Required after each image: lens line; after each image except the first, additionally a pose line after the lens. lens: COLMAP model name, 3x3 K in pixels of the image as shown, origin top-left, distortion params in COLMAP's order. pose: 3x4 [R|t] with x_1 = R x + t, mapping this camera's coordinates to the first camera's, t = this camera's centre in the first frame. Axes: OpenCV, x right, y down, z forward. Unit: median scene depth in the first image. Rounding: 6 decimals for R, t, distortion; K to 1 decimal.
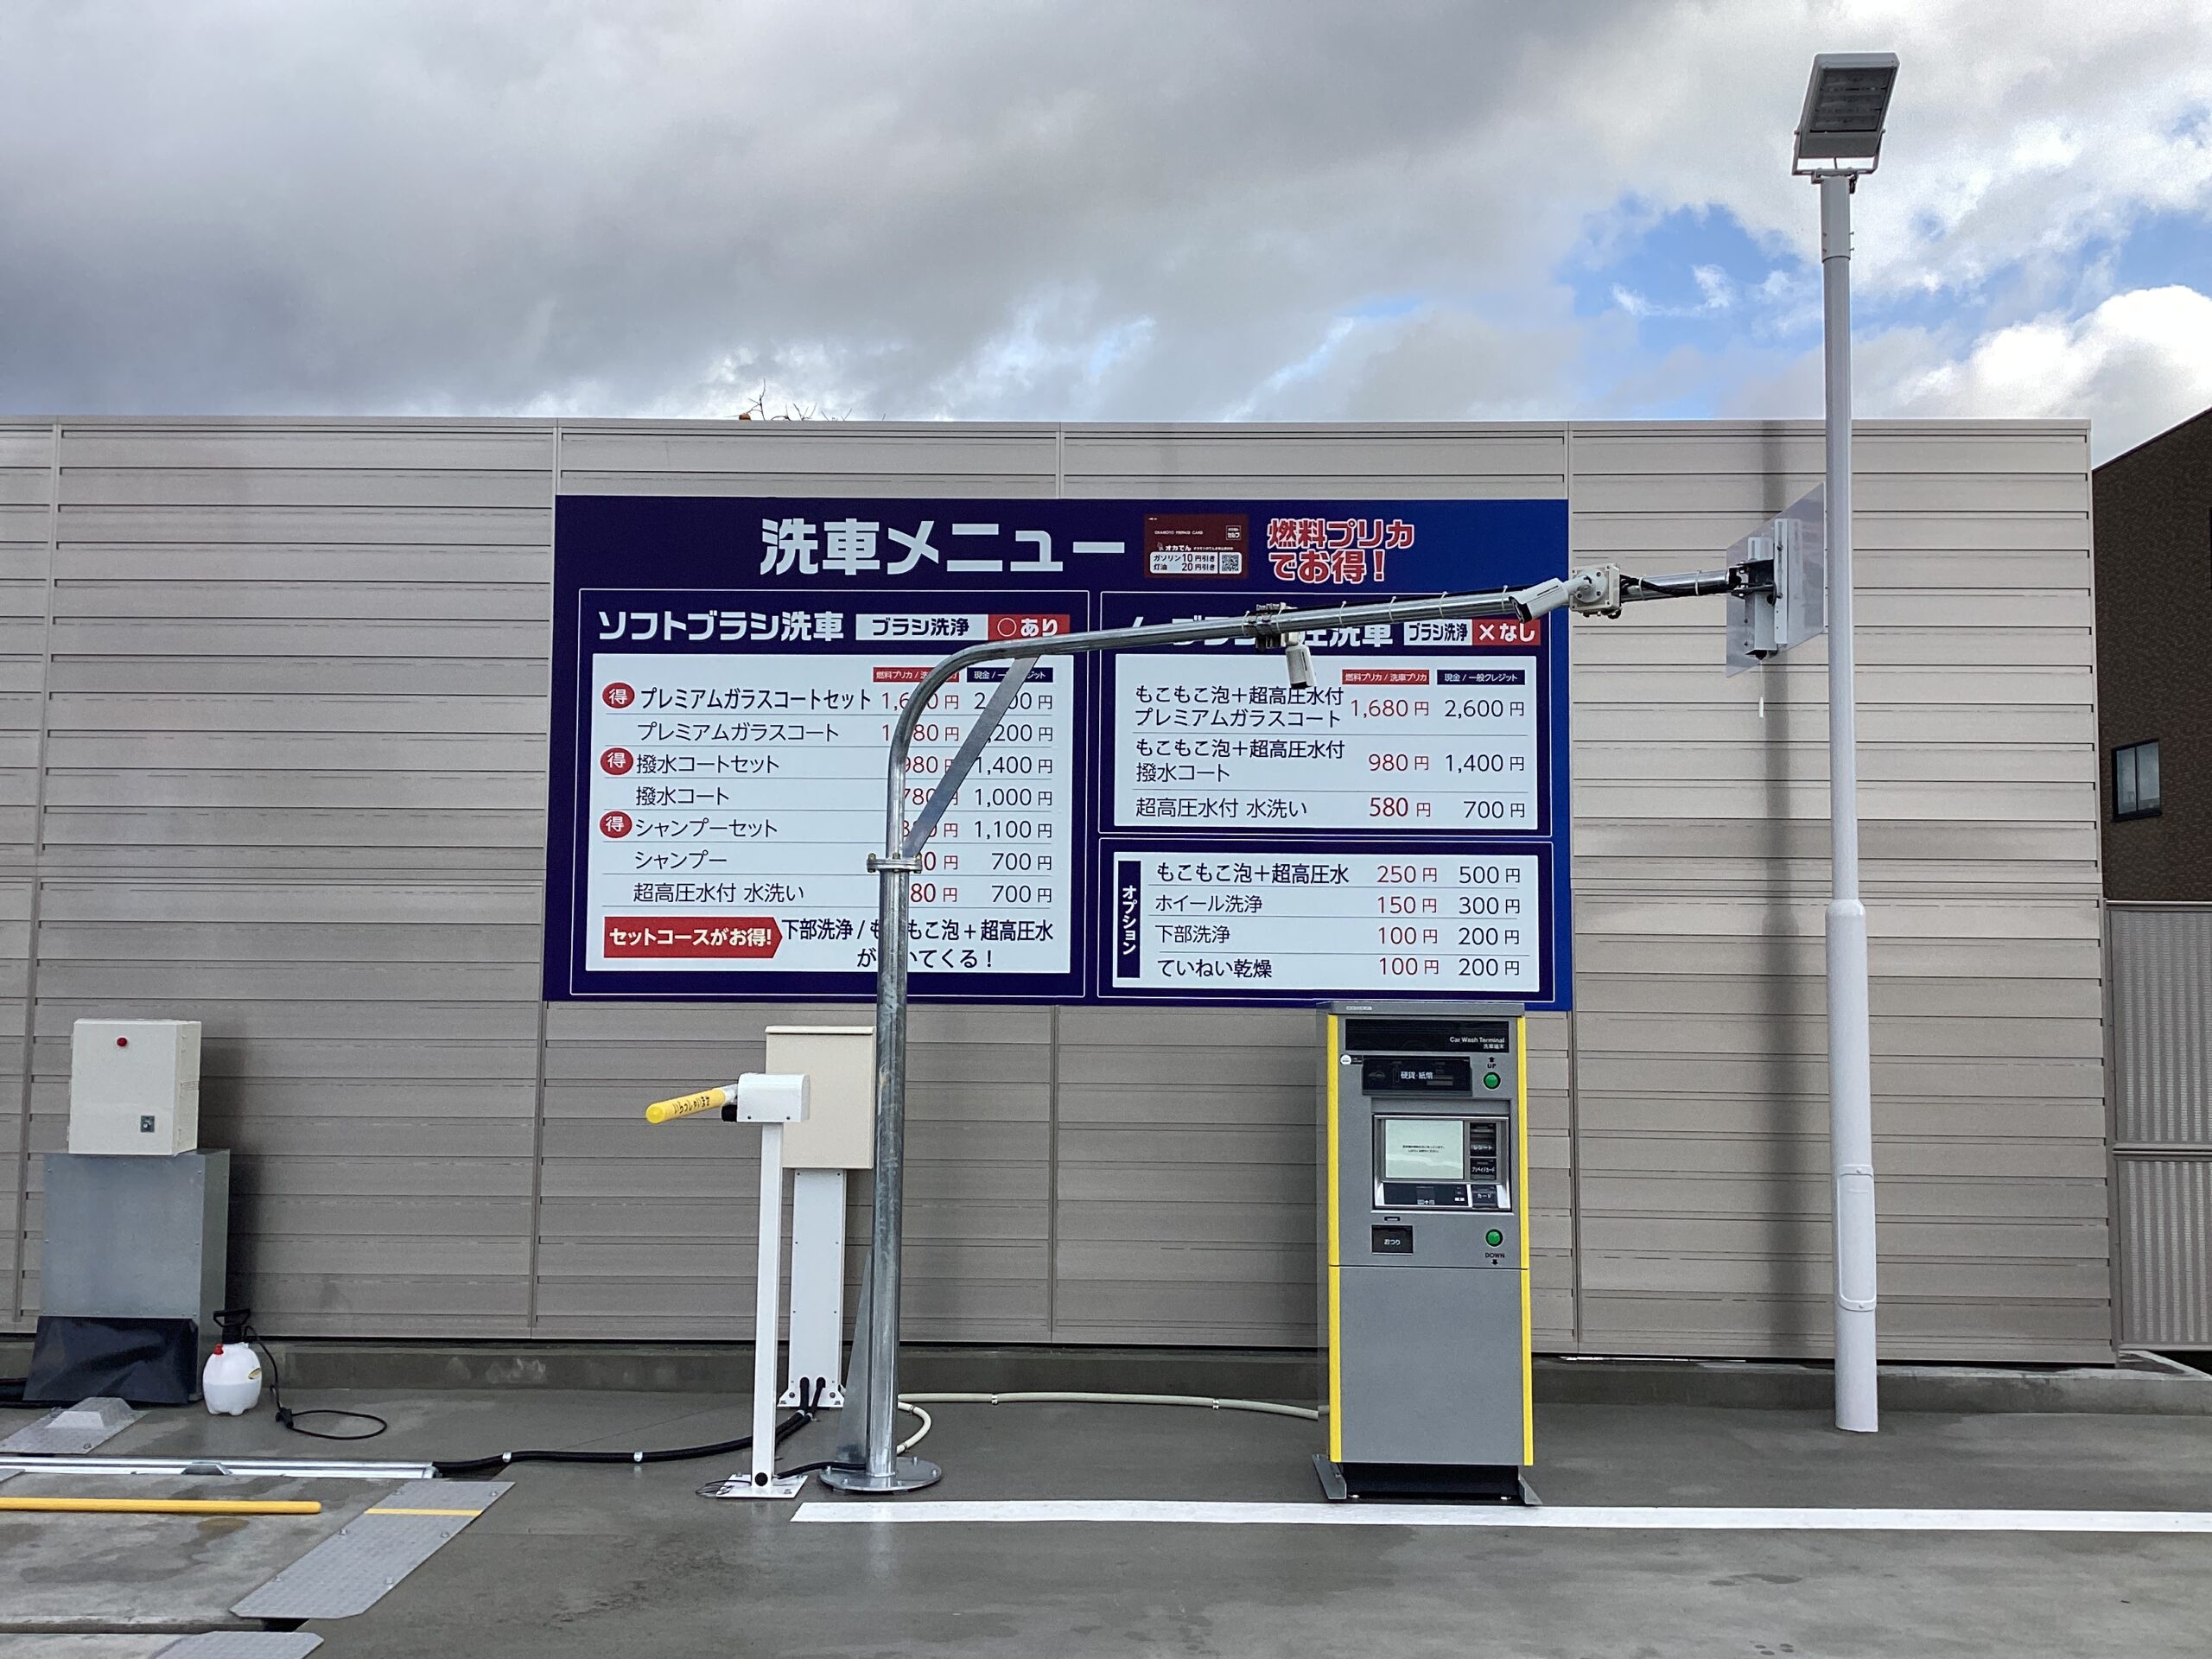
lens RADIAL K [[1977.0, 0, 1094.9], [0, 1977.0, 815.5], [0, 0, 1]] dist [0.107383, -0.200975]
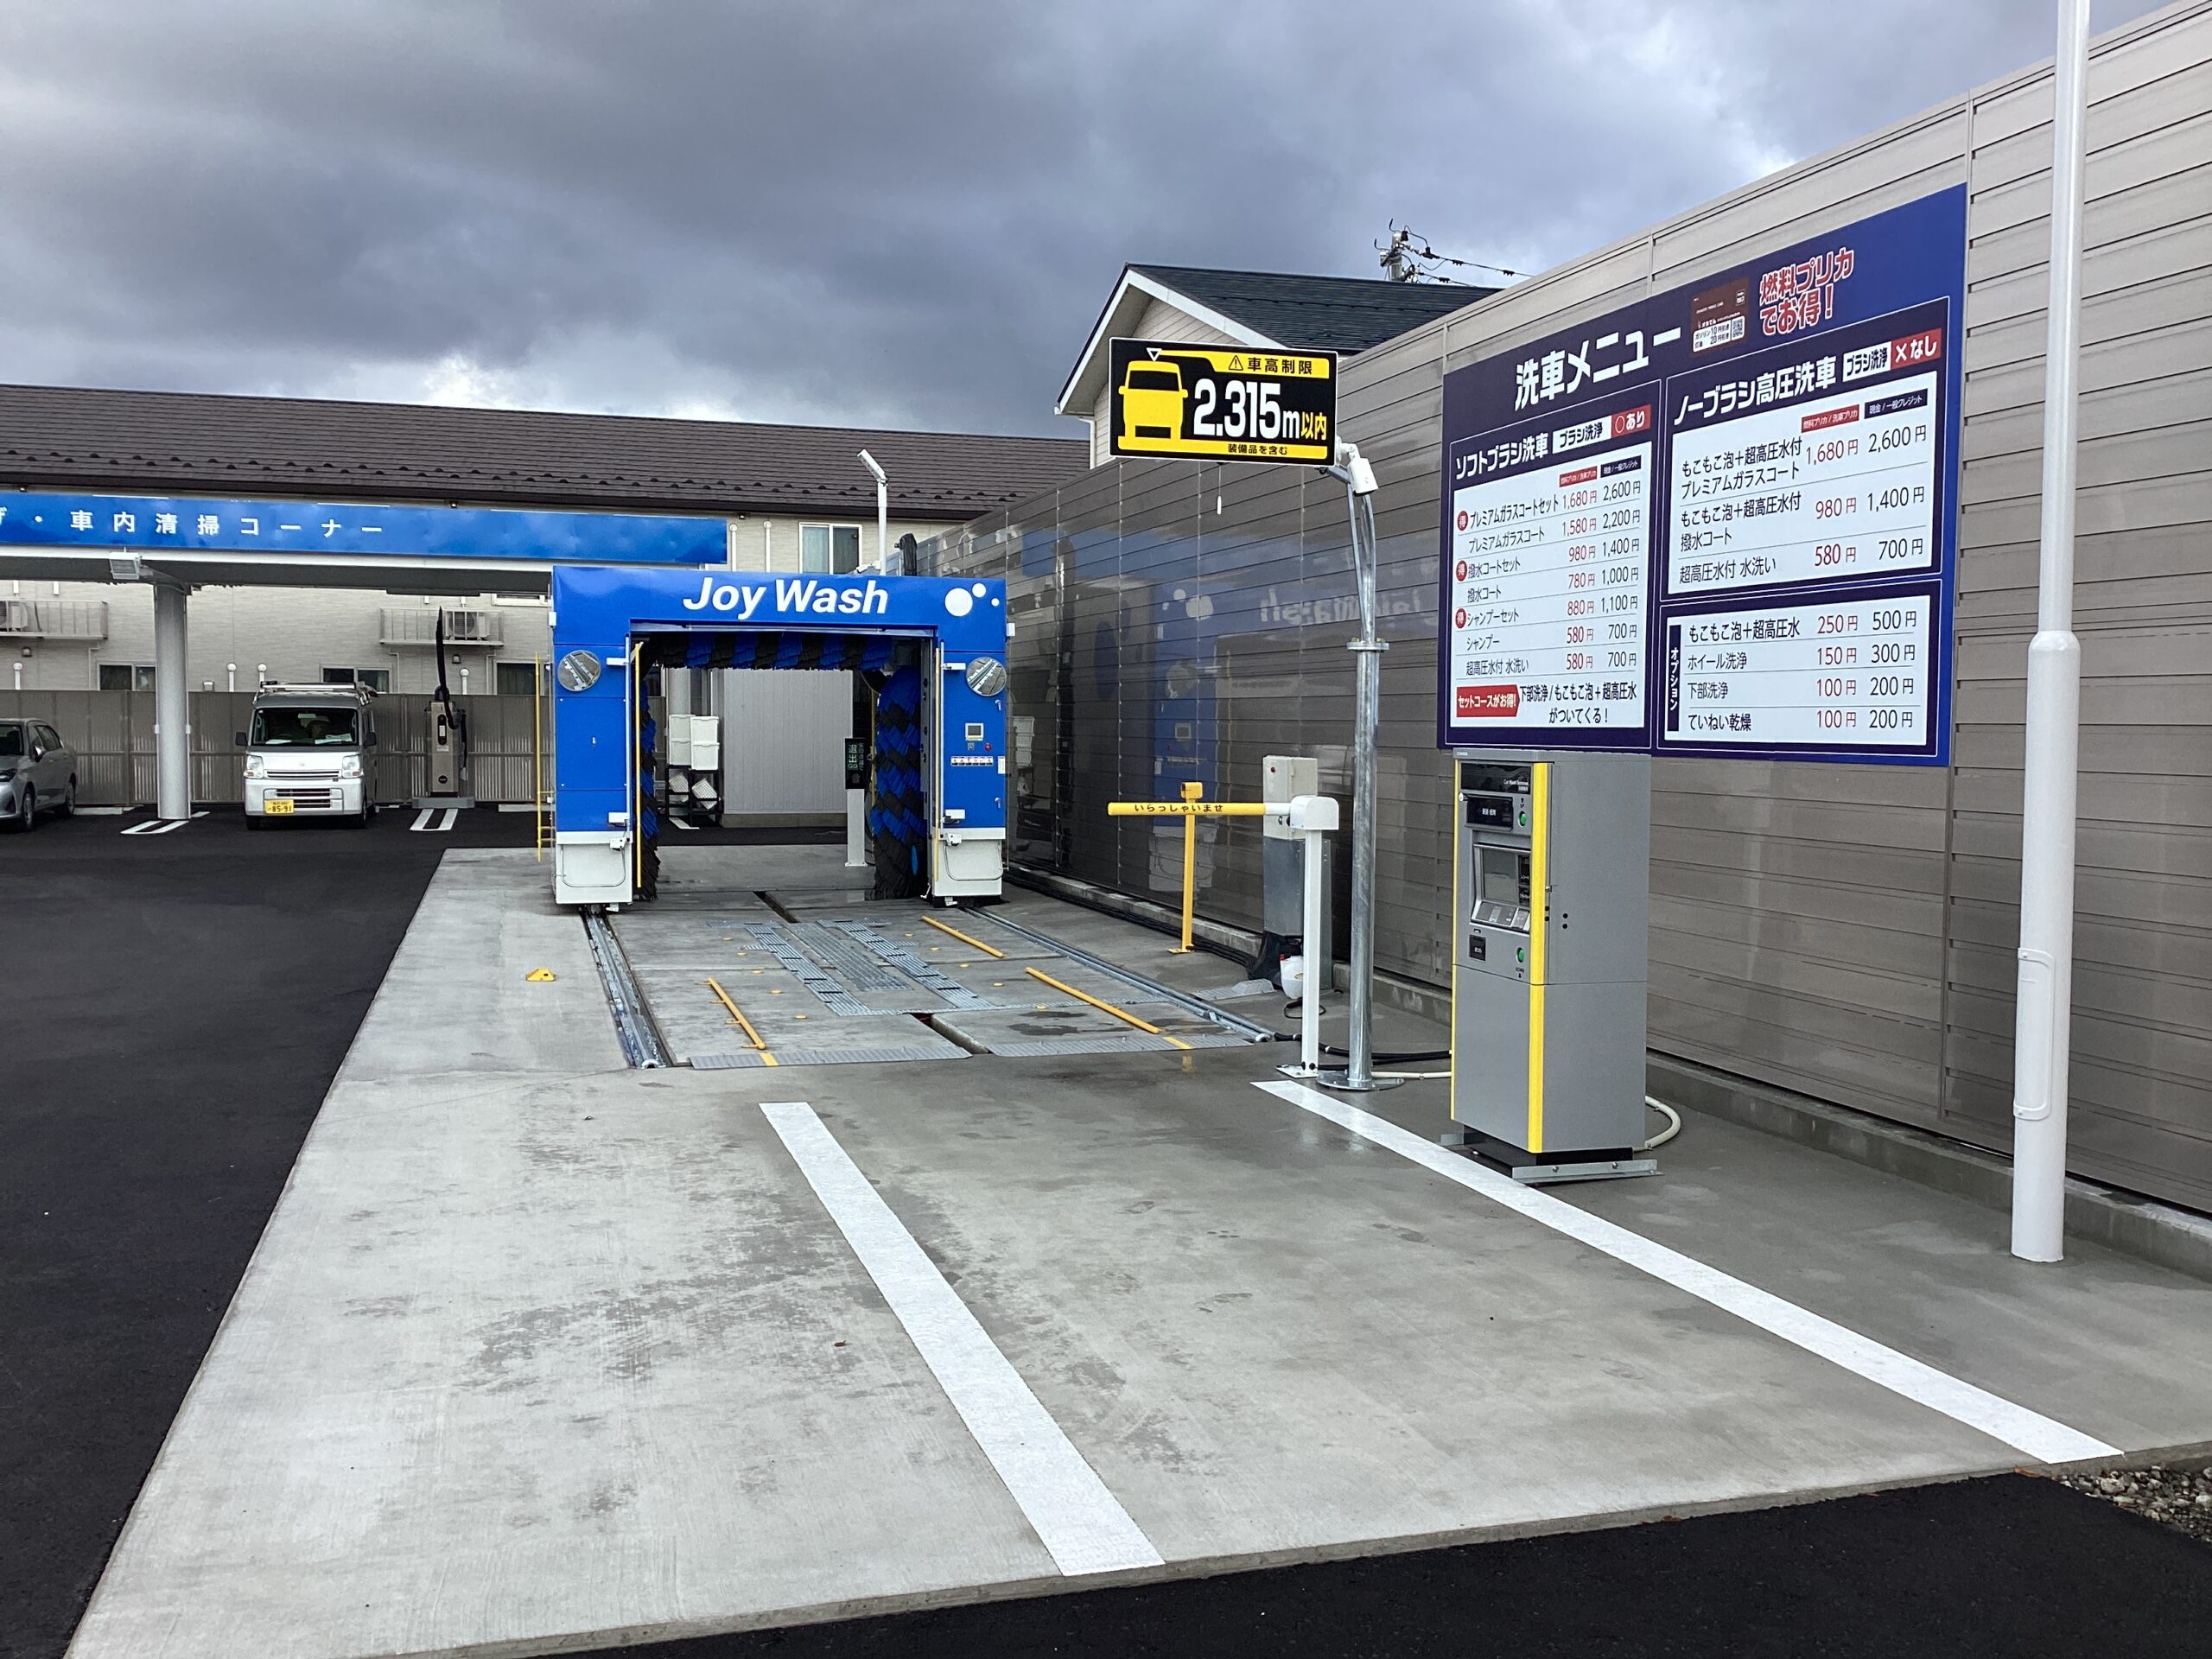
lens RADIAL K [[1977.0, 0, 1094.9], [0, 1977.0, 815.5], [0, 0, 1]] dist [0.107383, -0.200975]
pose [[0.305823, 0.038571, -0.951307, 0.970902], [0.070708, 0.995500, 0.063094, 0.035362], [0.949459, -0.086561, 0.301720, 0.351064]]
